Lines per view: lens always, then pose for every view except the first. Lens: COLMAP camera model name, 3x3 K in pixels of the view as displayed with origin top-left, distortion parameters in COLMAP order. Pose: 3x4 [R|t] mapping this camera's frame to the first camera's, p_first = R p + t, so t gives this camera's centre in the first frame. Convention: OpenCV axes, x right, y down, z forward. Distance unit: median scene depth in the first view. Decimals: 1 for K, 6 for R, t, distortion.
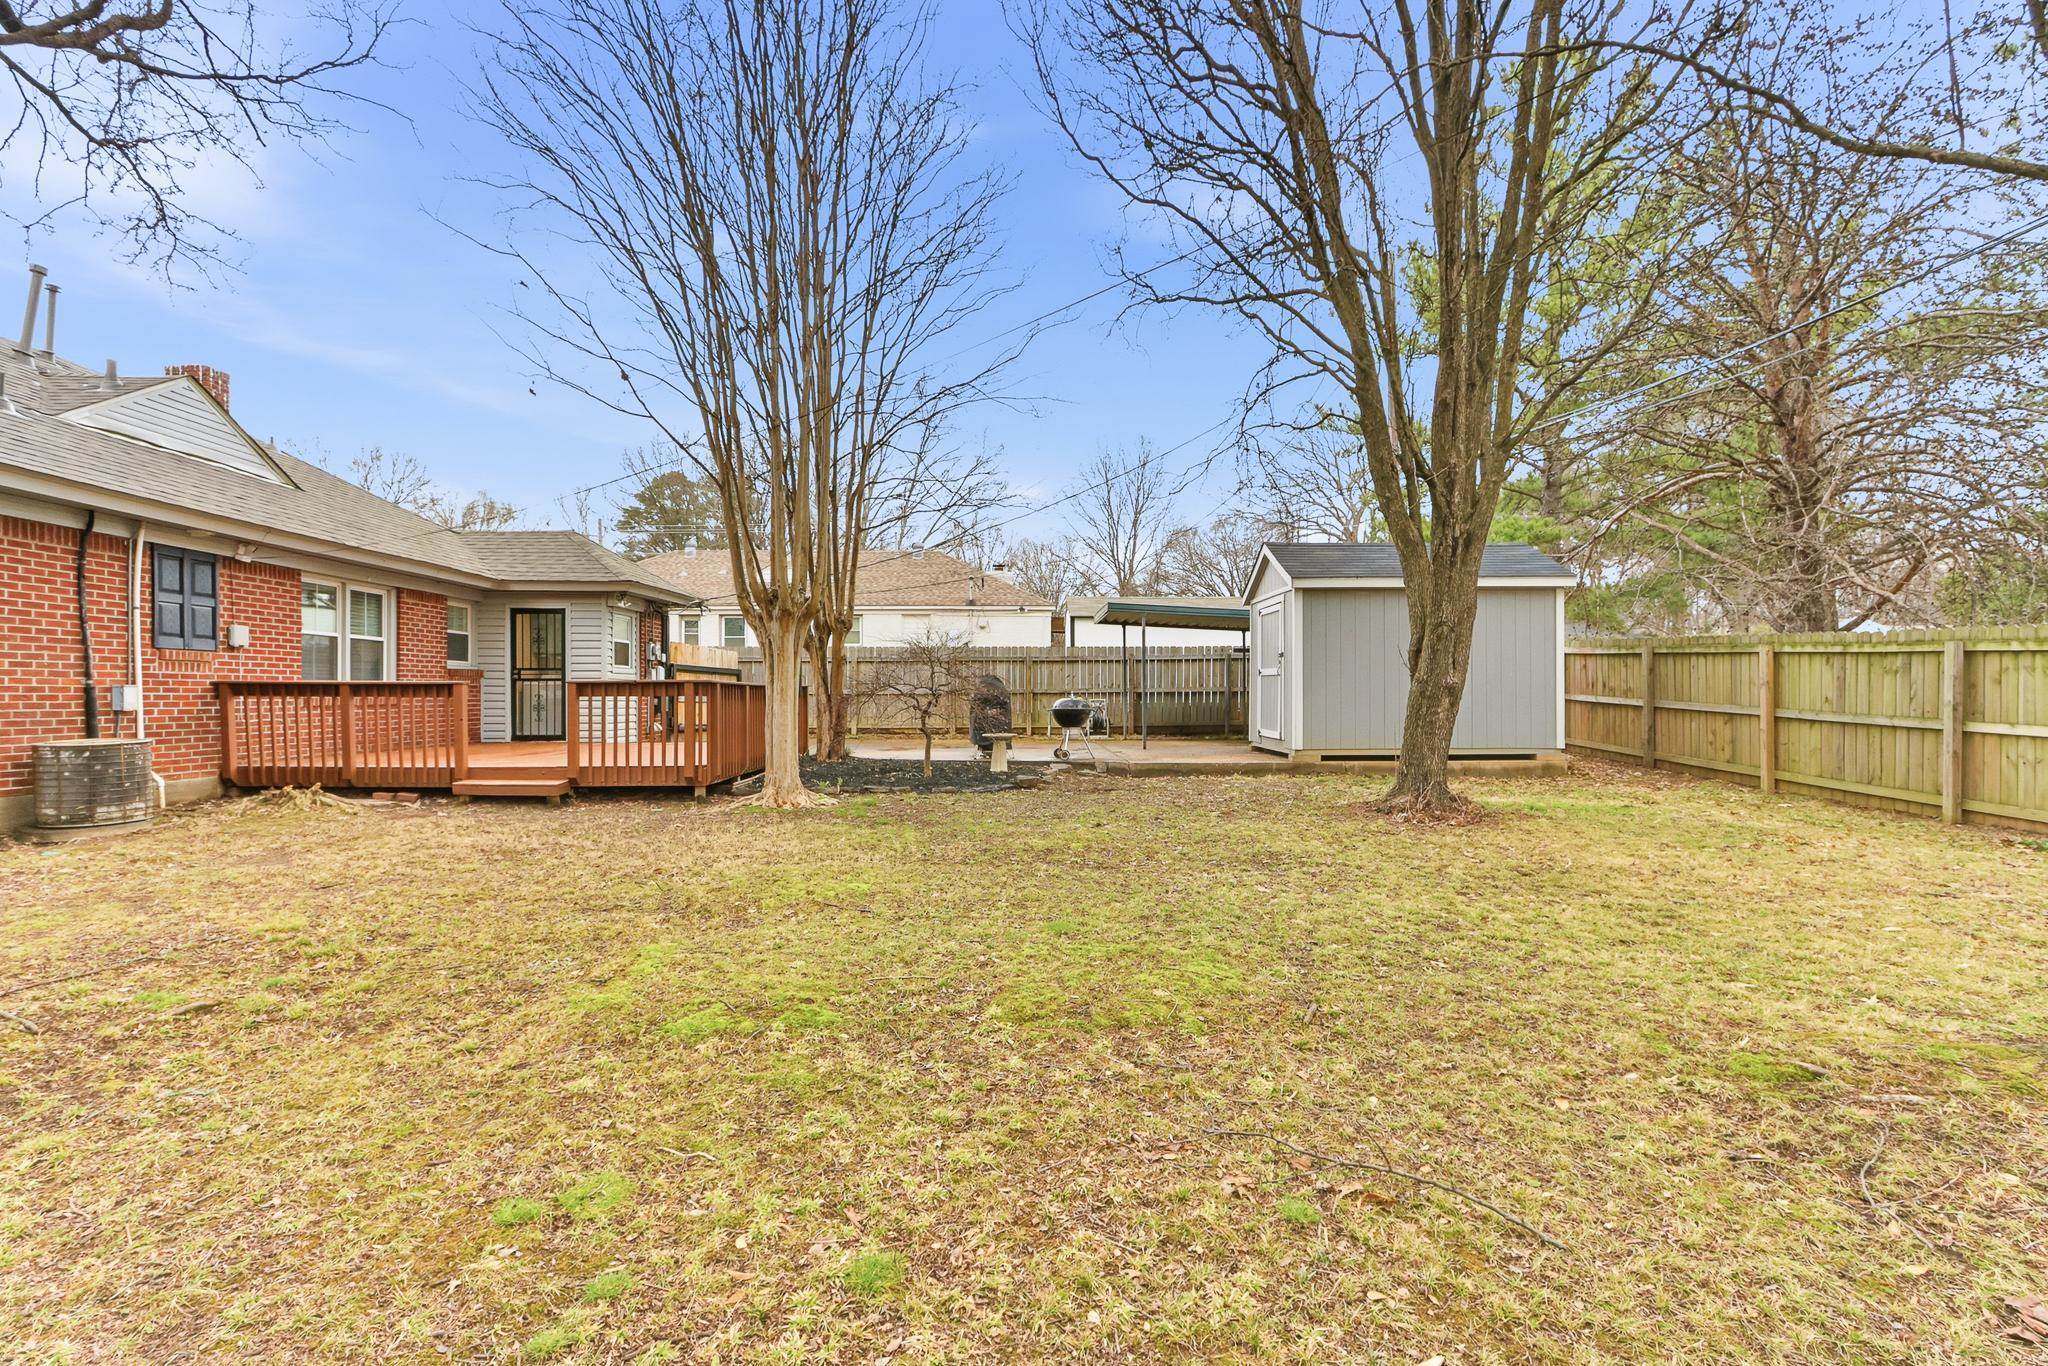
lens RADIAL K [[949.8, 0, 1016.1], [0, 949.8, 705.5], [0, 0, 1]] dist [-0.001583, -0.000083]
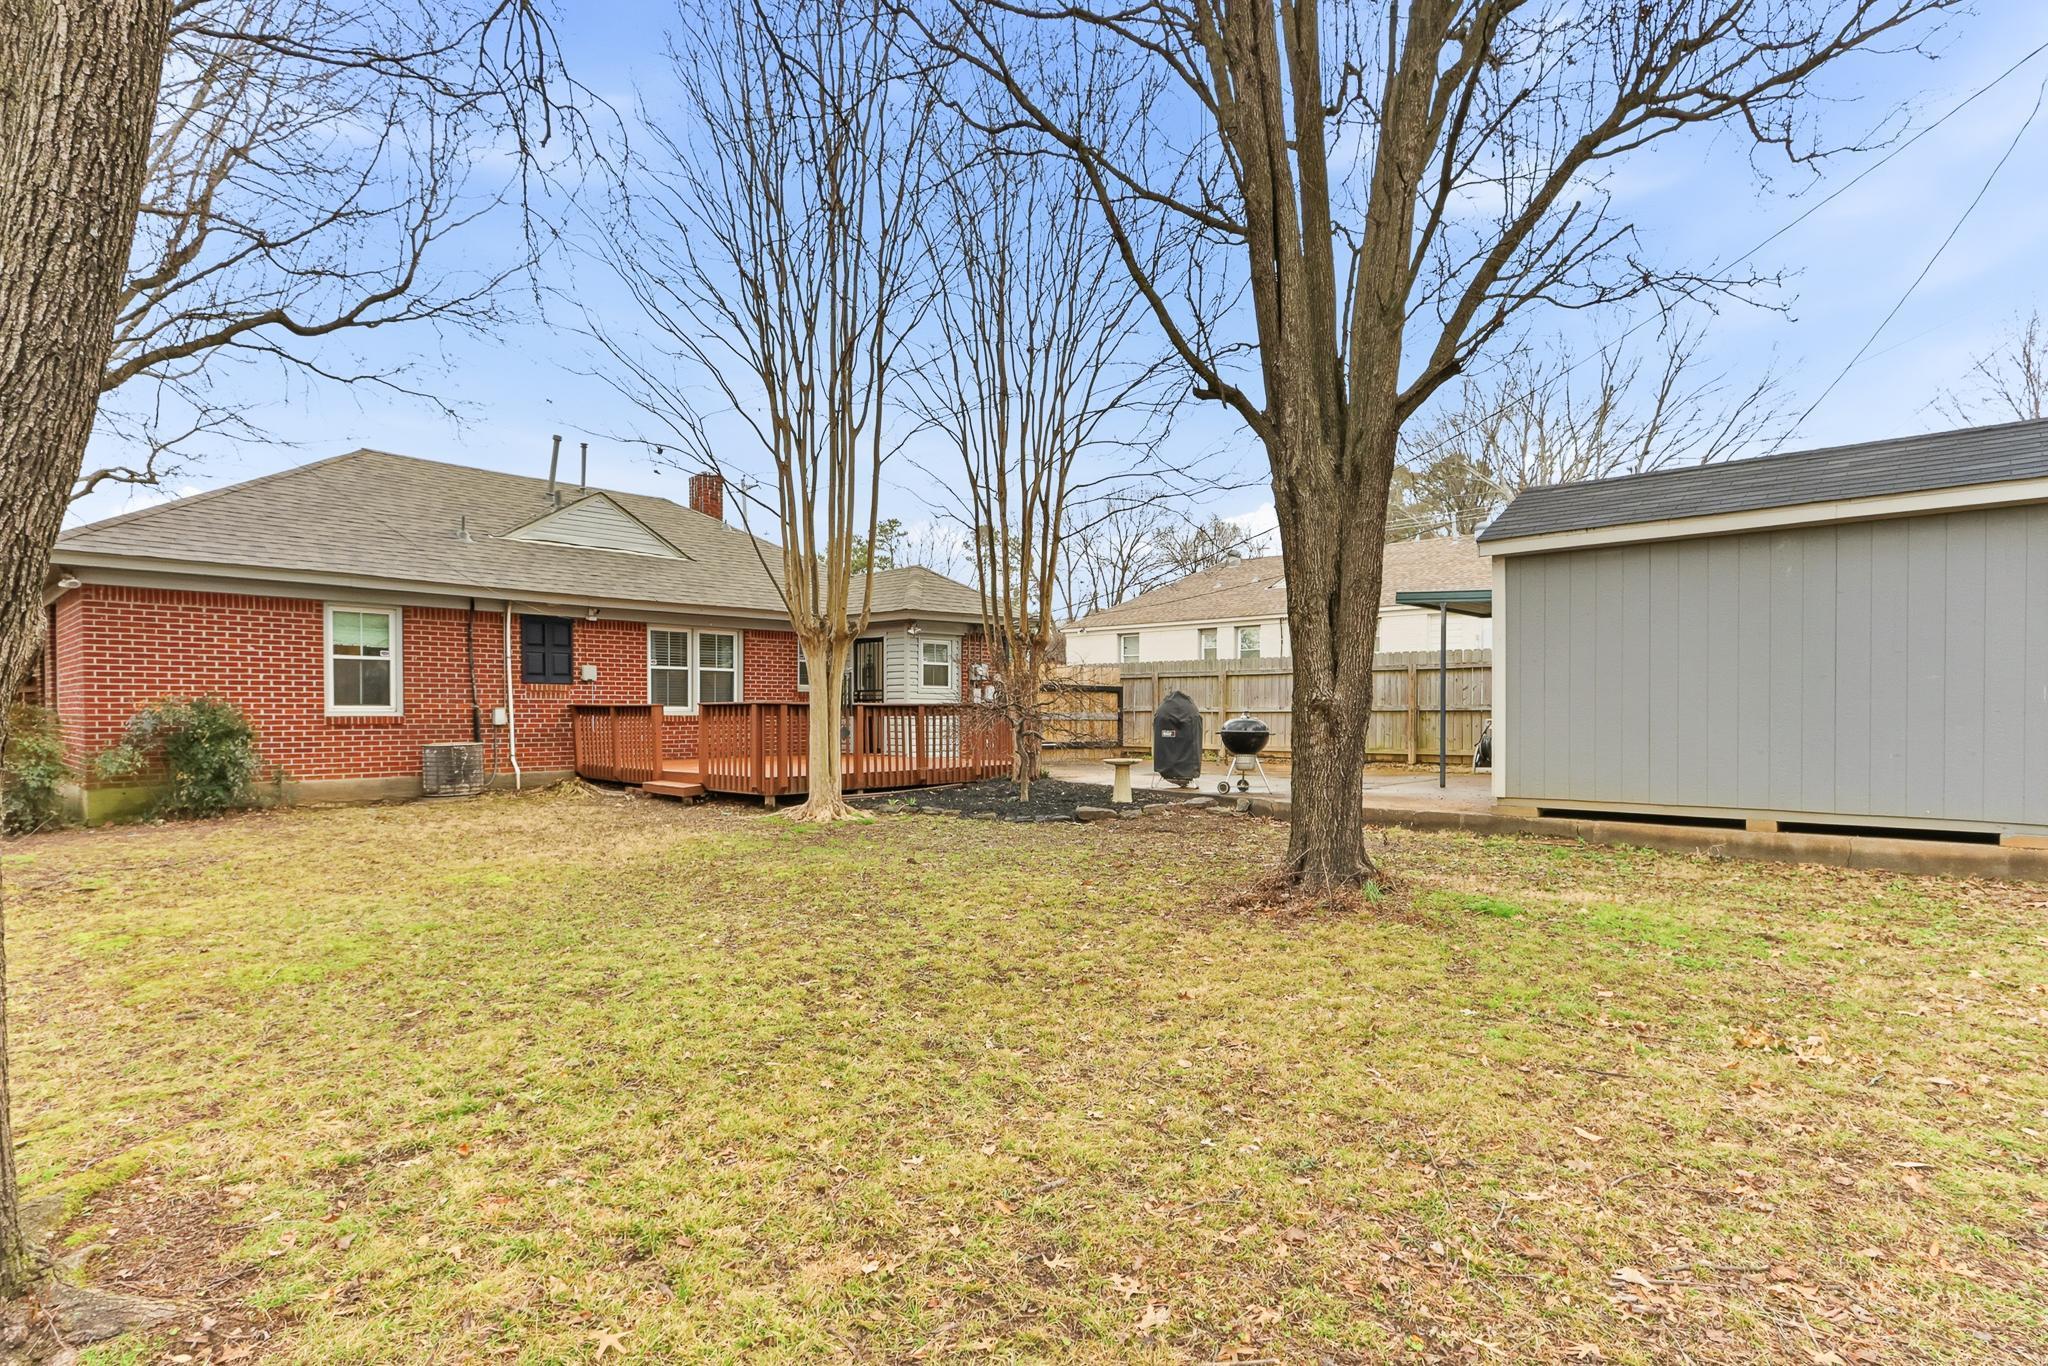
lens RADIAL K [[1027.6, 0, 1016.9], [0, 1027.6, 731.7], [0, 0, 1]] dist [0.001278, 0.000298]
pose [[0.727012, 0.014346, -0.686475, 0.715450], [-0.006614, 0.999882, 0.013891, -0.010184], [0.686593, -0.005558, 0.727020, 0.313505]]
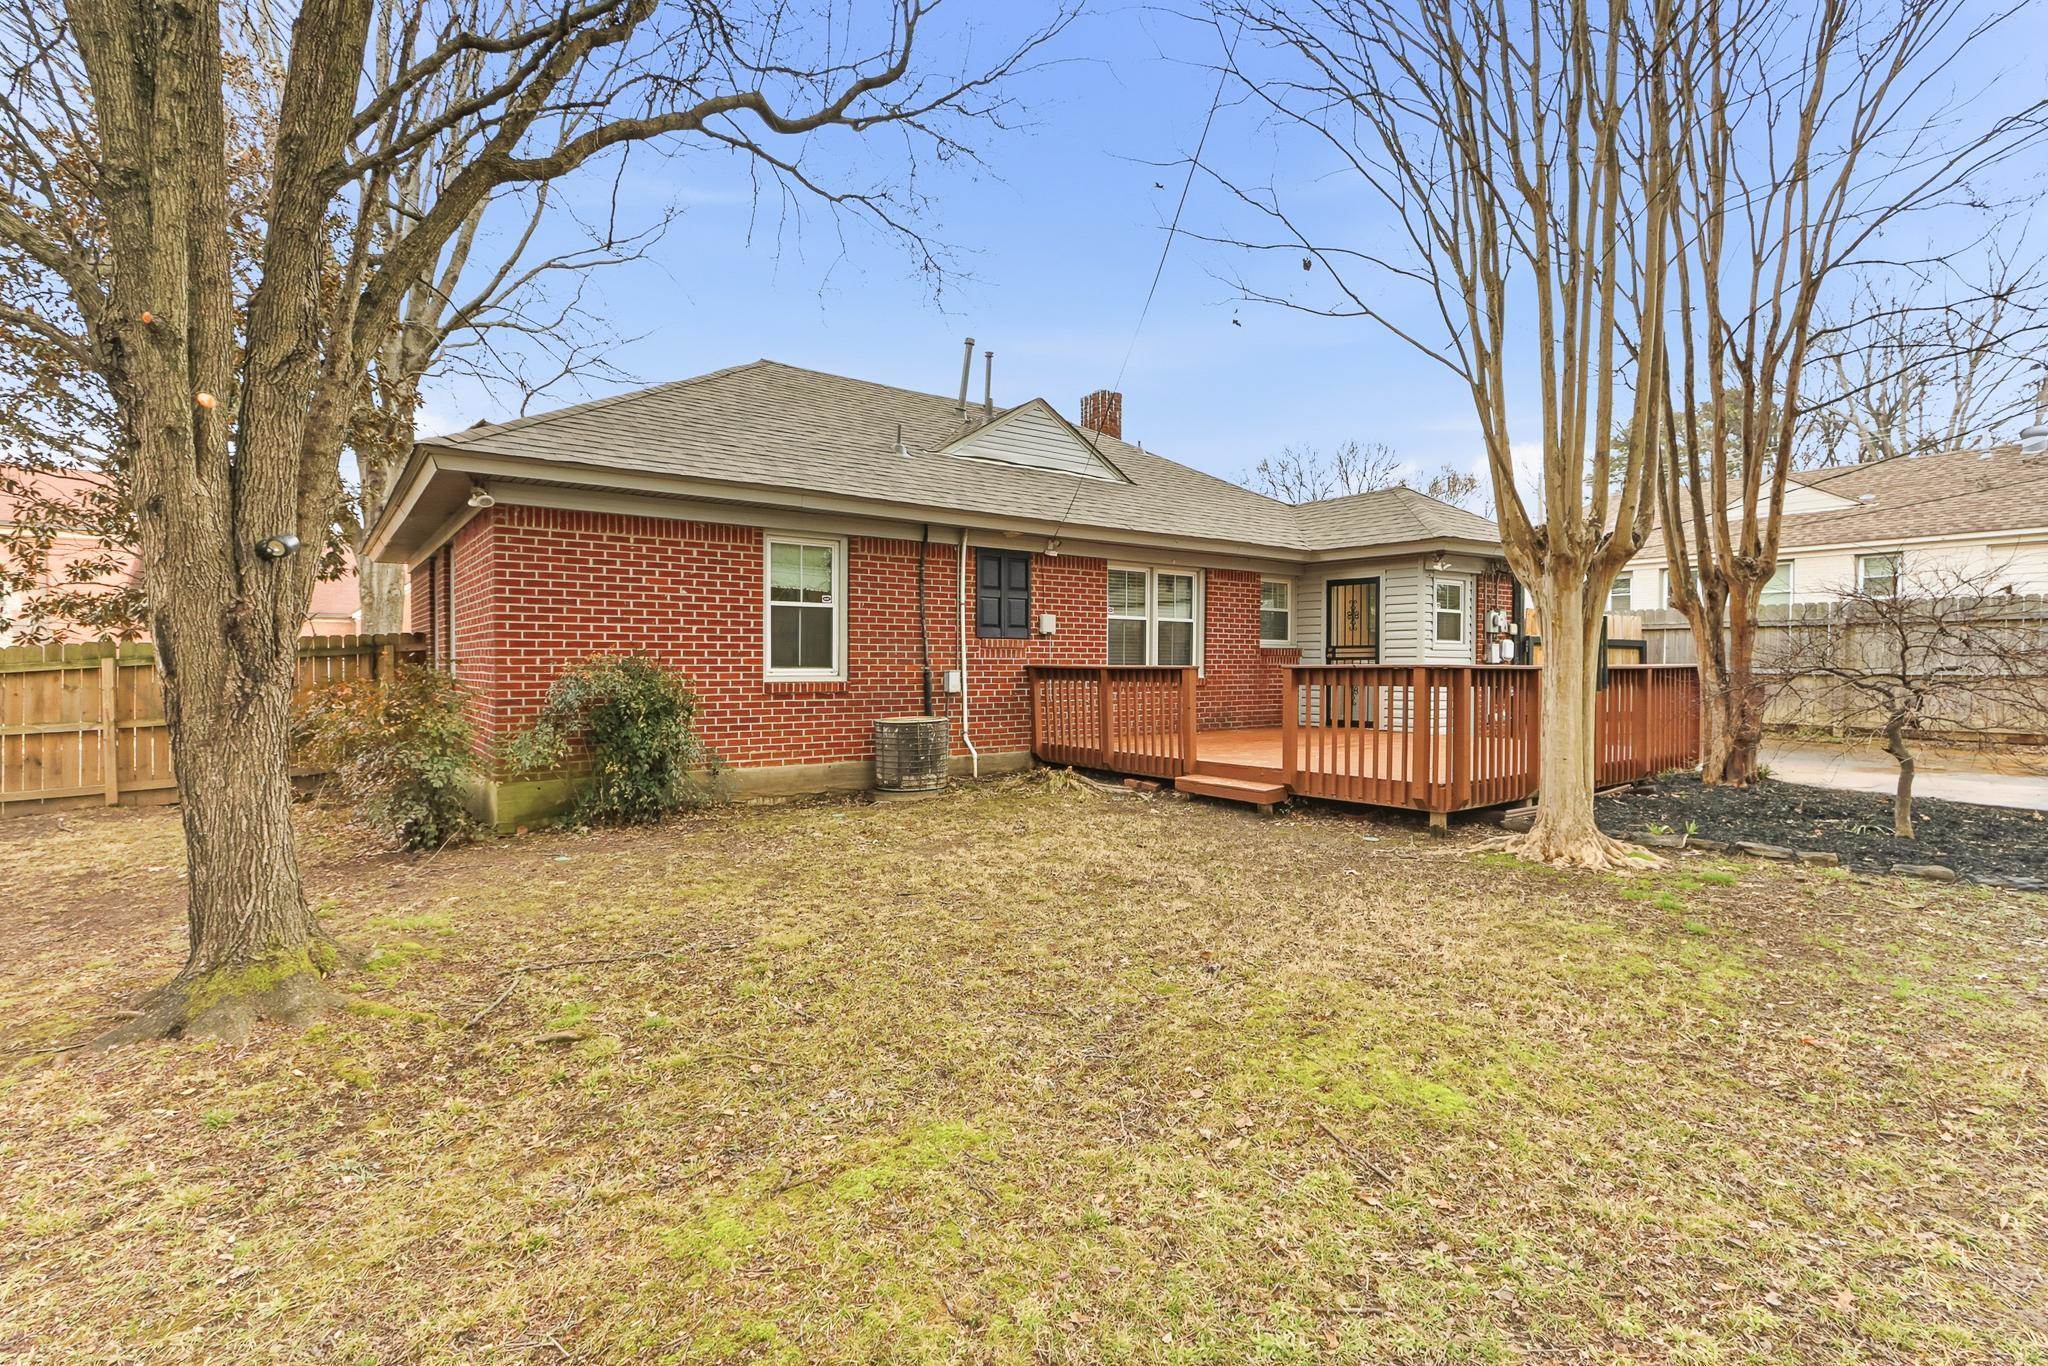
lens RADIAL K [[960.2, 0, 1026.1], [0, 960.2, 678.9], [0, 0, 1]] dist [-0.009470, 0.008051]
pose [[0.589387, 0.012658, -0.807752, 0.066019], [-0.008998, 0.999918, 0.009105, -0.019643], [0.807801, 0.001902, 0.589453, 0.322841]]
